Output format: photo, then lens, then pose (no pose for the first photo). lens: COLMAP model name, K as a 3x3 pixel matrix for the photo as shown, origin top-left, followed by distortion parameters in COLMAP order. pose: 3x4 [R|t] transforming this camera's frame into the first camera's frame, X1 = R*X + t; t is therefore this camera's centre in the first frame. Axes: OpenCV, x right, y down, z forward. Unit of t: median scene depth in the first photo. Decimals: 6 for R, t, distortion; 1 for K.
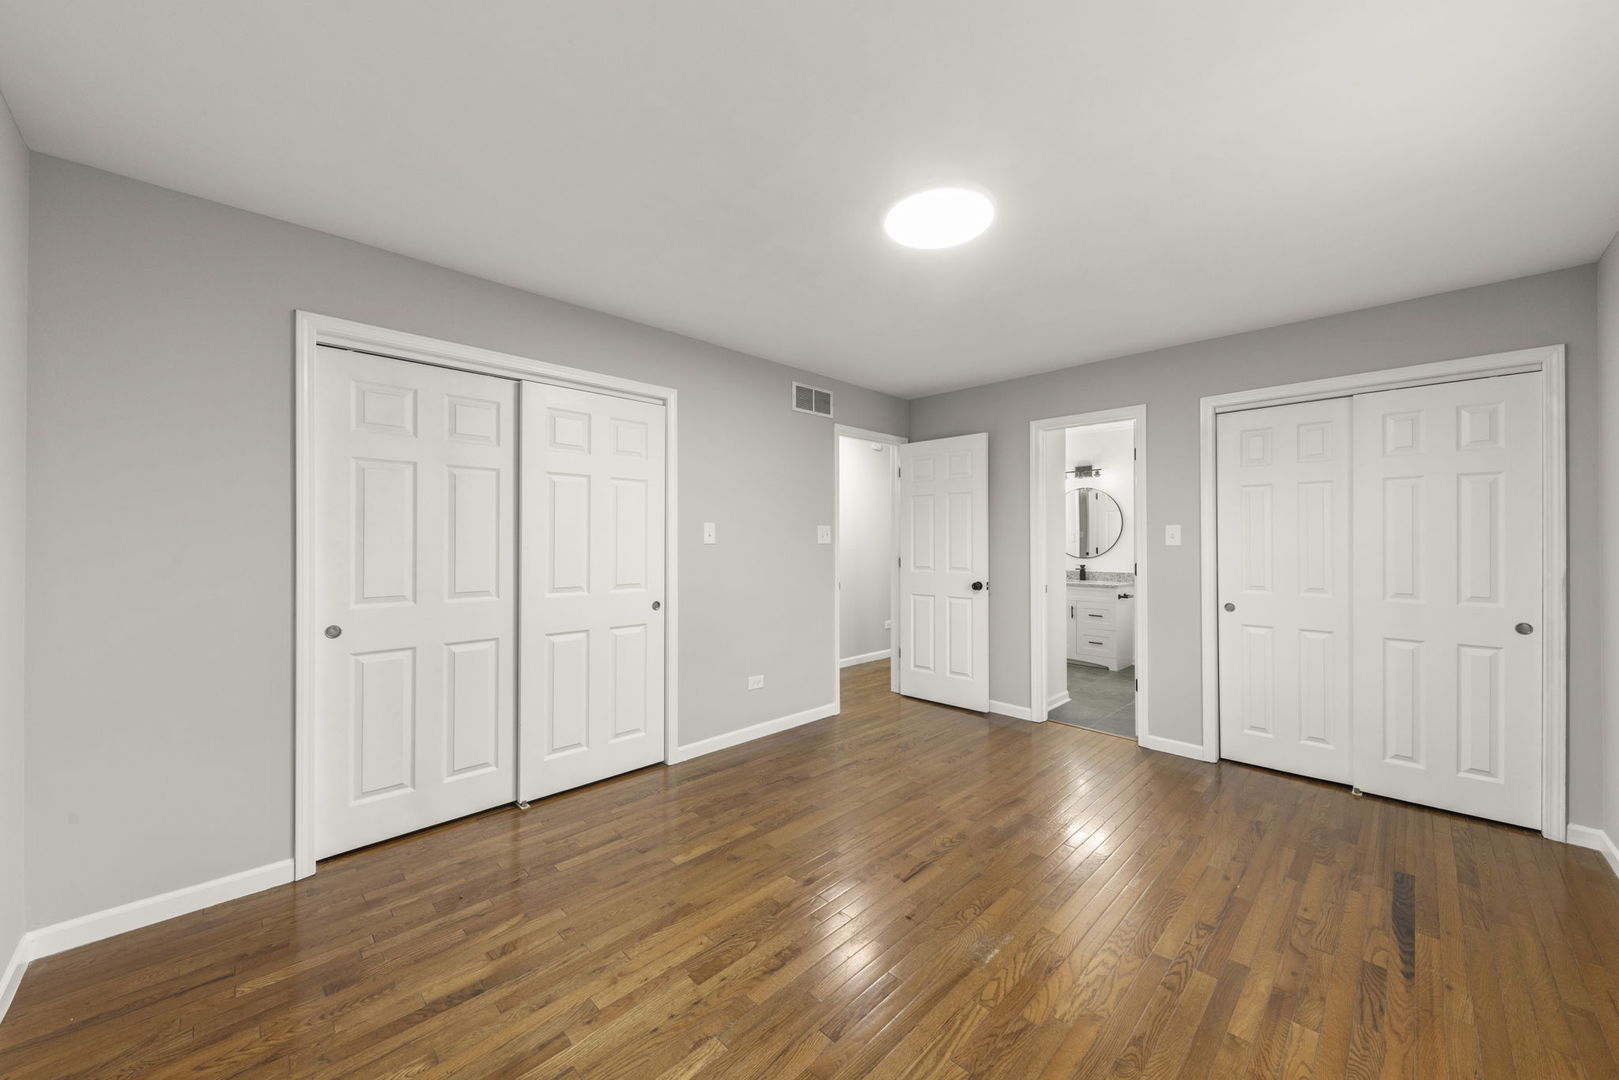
lens RADIAL K [[624.4, 0, 807.9], [0, 624.4, 538.4], [0, 0, 1]] dist [0.001679, -0.000927]
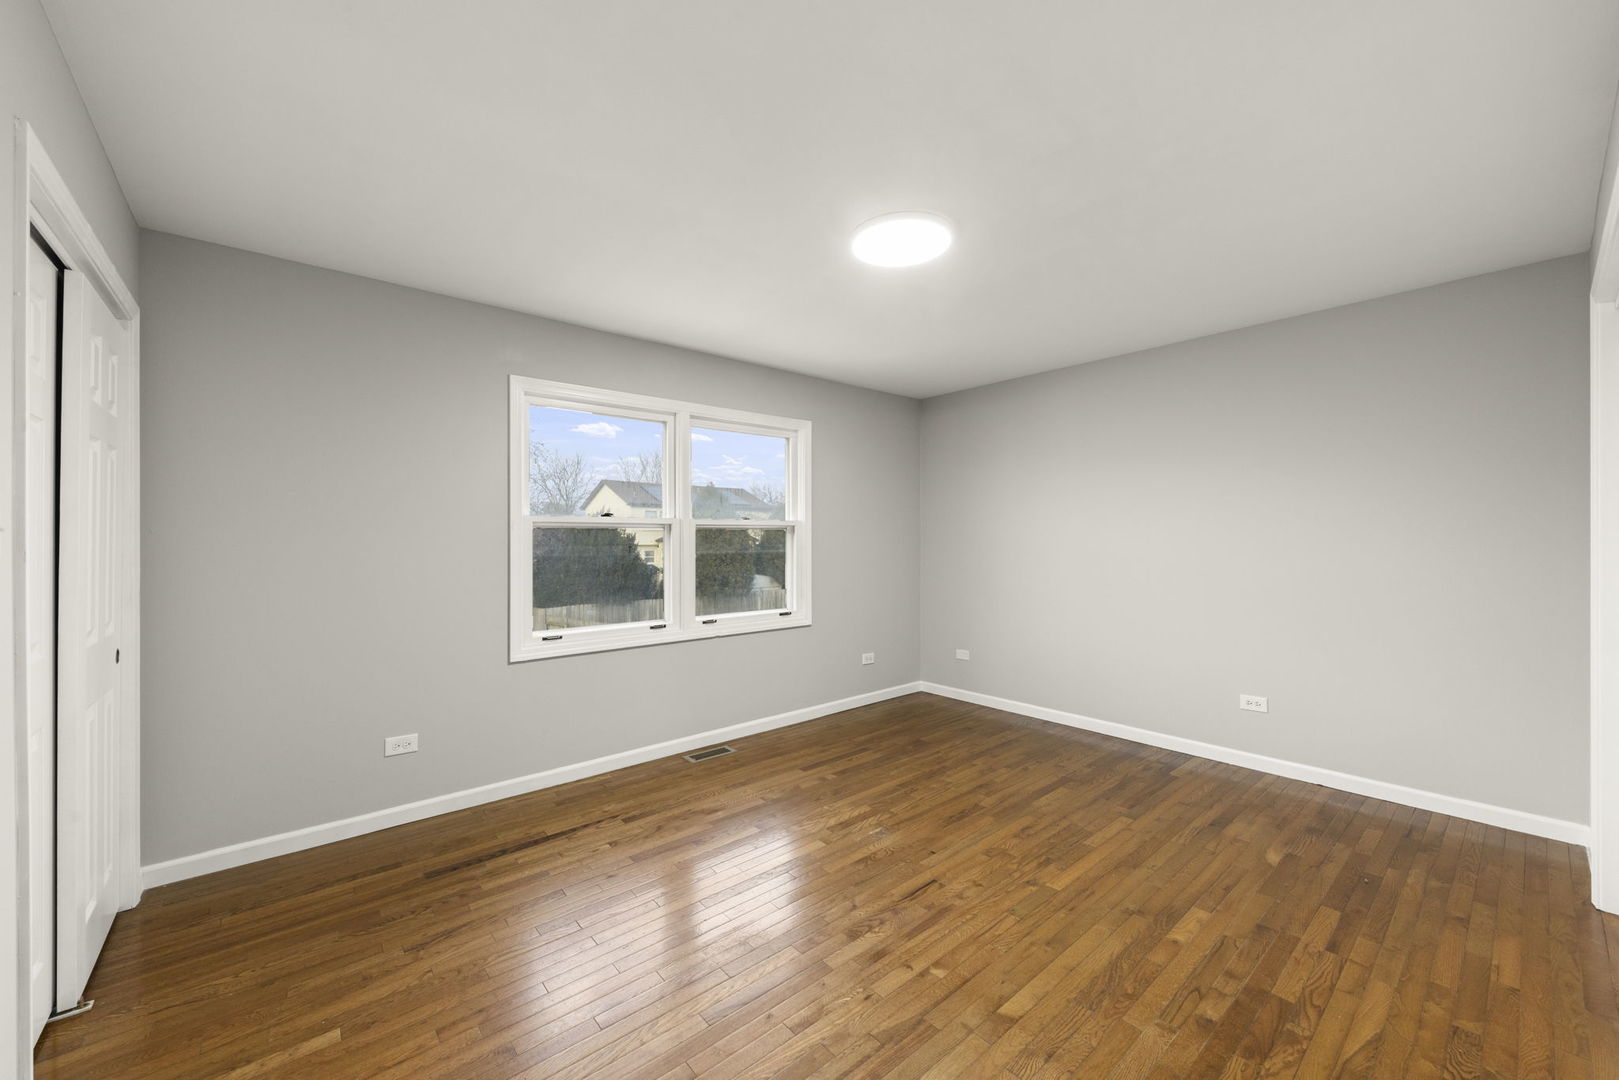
lens RADIAL K [[624.4, 0, 840.8], [0, 624.4, 544.0], [0, 0, 1]] dist [0.001679, -0.000927]
pose [[-0.999665, 0.003953, 0.025573, 0.278347], [0.003962, 0.999992, 0.000287, 0.013797], [-0.025572, 0.000388, -0.999673, 2.017591]]
